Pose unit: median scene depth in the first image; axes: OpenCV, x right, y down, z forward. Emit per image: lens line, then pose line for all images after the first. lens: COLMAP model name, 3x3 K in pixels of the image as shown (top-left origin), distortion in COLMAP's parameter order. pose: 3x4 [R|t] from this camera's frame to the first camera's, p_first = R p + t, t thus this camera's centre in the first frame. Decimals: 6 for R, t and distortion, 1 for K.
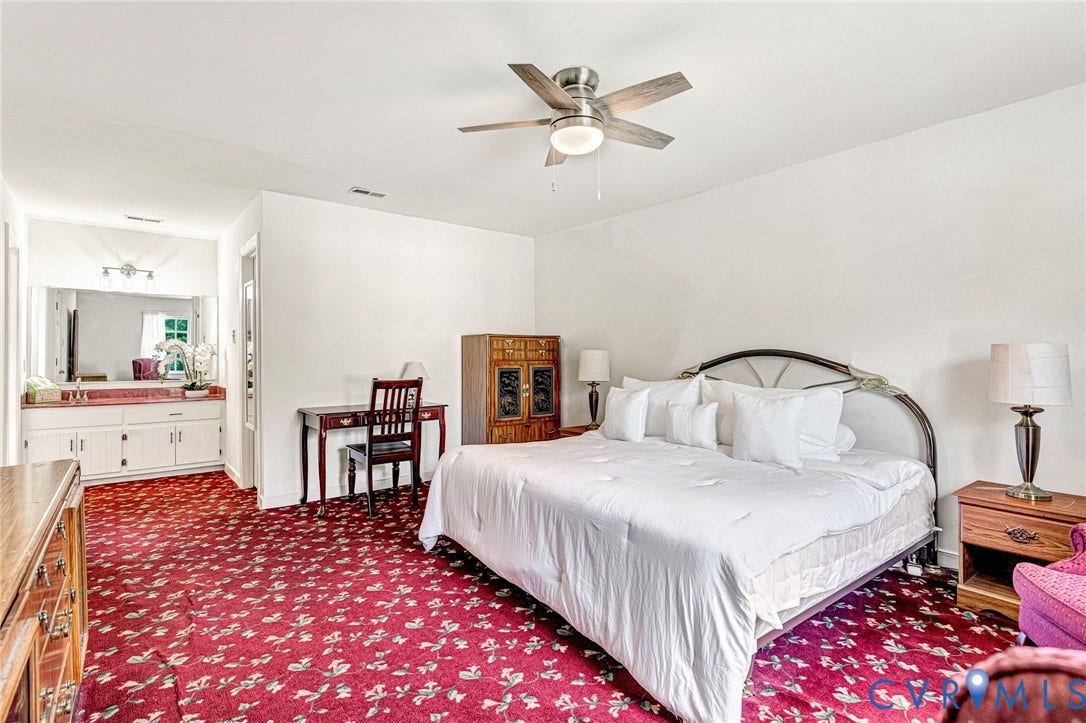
lens RADIAL K [[520.4, 0, 543.0], [0, 520.4, 346.9], [0, 0, 1]] dist [0.001551, 0.000054]
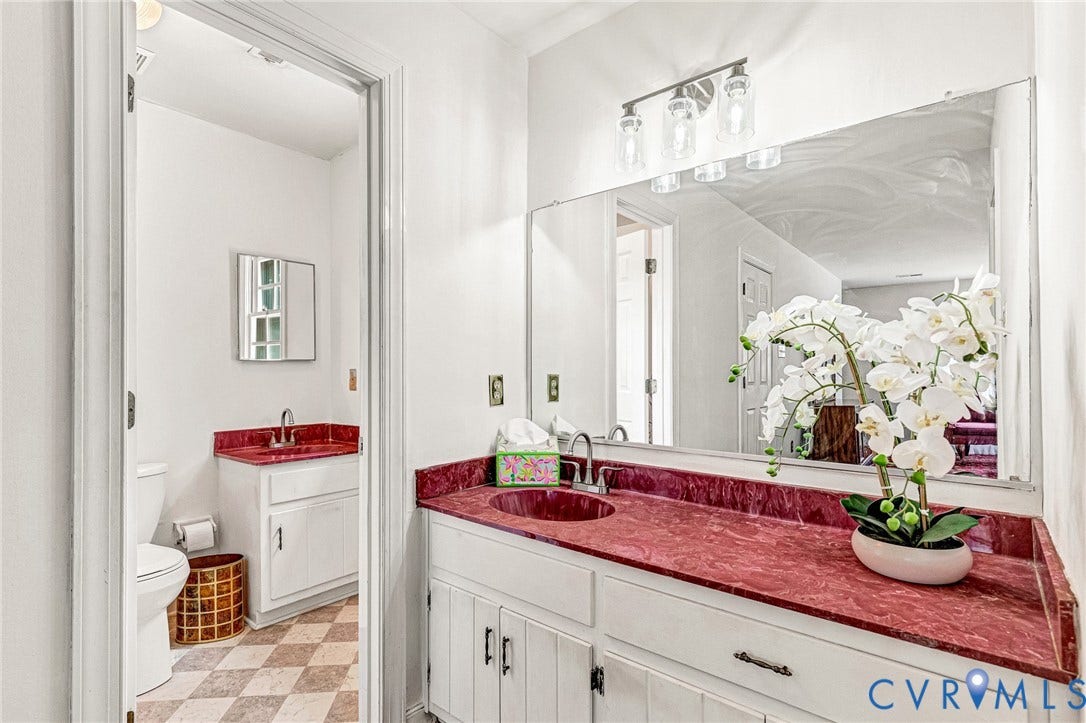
lens RADIAL K [[520.4, 0, 541.6], [0, 520.4, 367.9], [0, 0, 1]] dist [0.001551, 0.000054]
pose [[0.198291, -0.004464, -0.980133, -0.511234], [0.014449, 0.999894, -0.001631, 0.016703], [0.980037, -0.013838, 0.198335, 0.852623]]
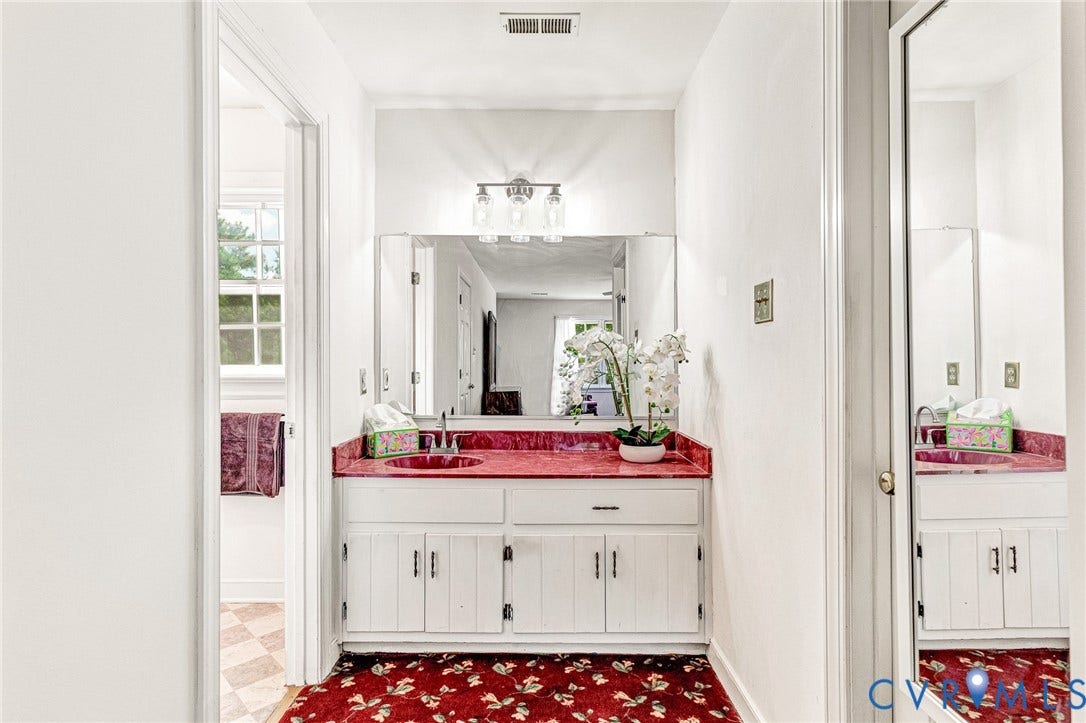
lens RADIAL K [[520.4, 0, 554.6], [0, 520.4, 365.2], [0, 0, 1]] dist [0.001551, 0.000054]
pose [[0.787555, 0.003911, -0.616232, -0.469991], [0.005667, 0.999892, 0.013590, 0.011616], [0.616218, -0.014195, 0.787447, 0.635077]]
